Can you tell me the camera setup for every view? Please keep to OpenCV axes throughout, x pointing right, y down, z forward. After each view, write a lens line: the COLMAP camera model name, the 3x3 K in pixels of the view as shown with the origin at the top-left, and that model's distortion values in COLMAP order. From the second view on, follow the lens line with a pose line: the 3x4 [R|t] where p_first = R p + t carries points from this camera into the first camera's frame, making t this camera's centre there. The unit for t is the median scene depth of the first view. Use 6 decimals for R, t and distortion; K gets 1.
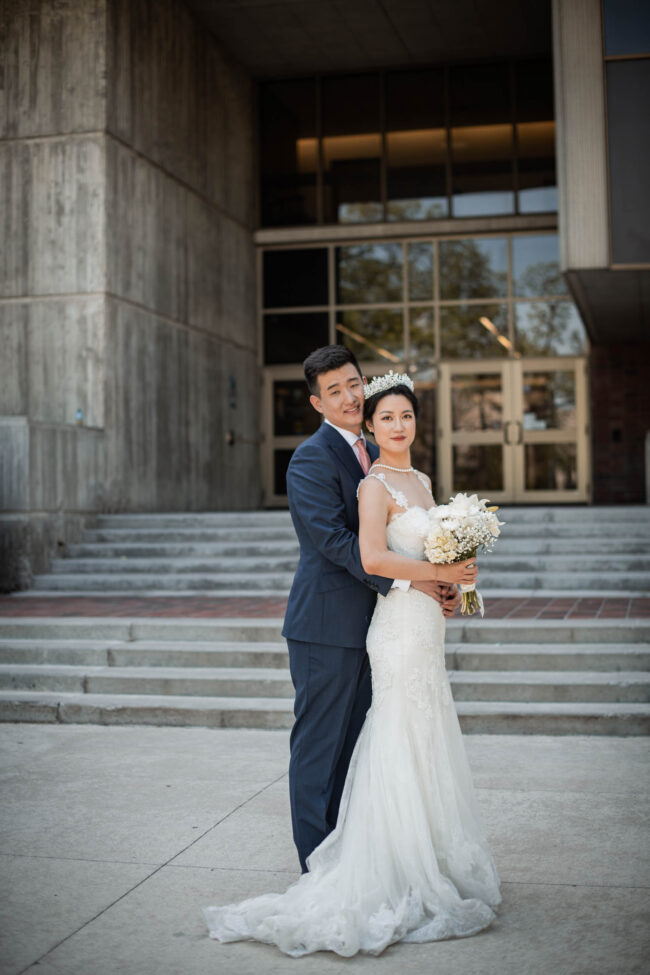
lens RADIAL K [[1425.2, 0, 325.1], [0, 1425.2, 471.1], [0, 0, 1]] dist [-0.155696, 0.040260]
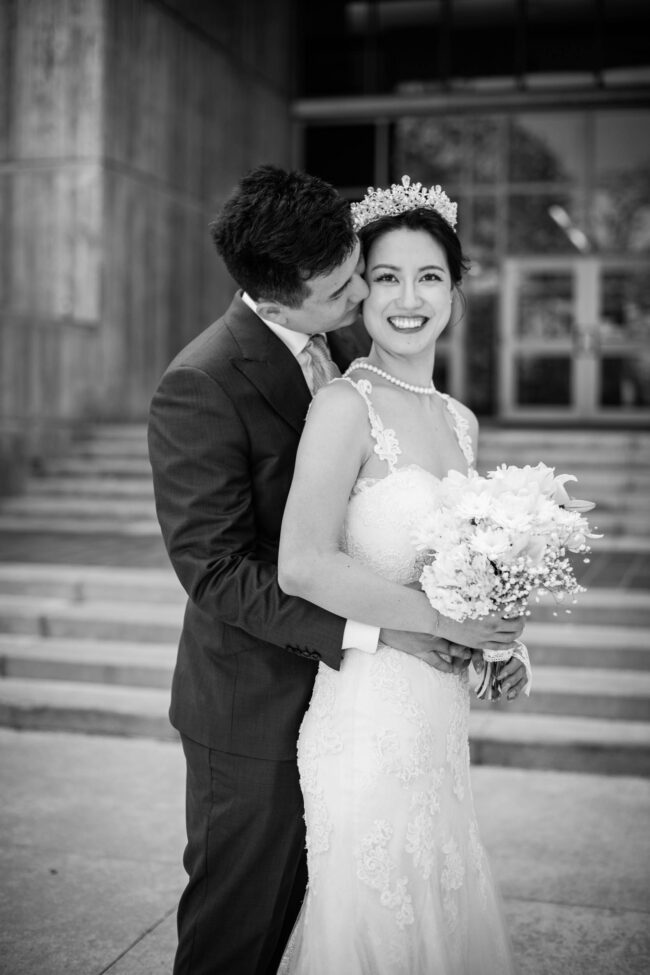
lens RADIAL K [[1425.2, 0, 325.1], [0, 1425.2, 471.1], [0, 0, 1]] dist [-0.155696, 0.040260]
pose [[0.998771, 0.027434, -0.041287, 0.014659], [-0.024701, 0.997559, 0.065321, -0.001028], [0.042978, -0.064221, 0.997010, 0.169453]]
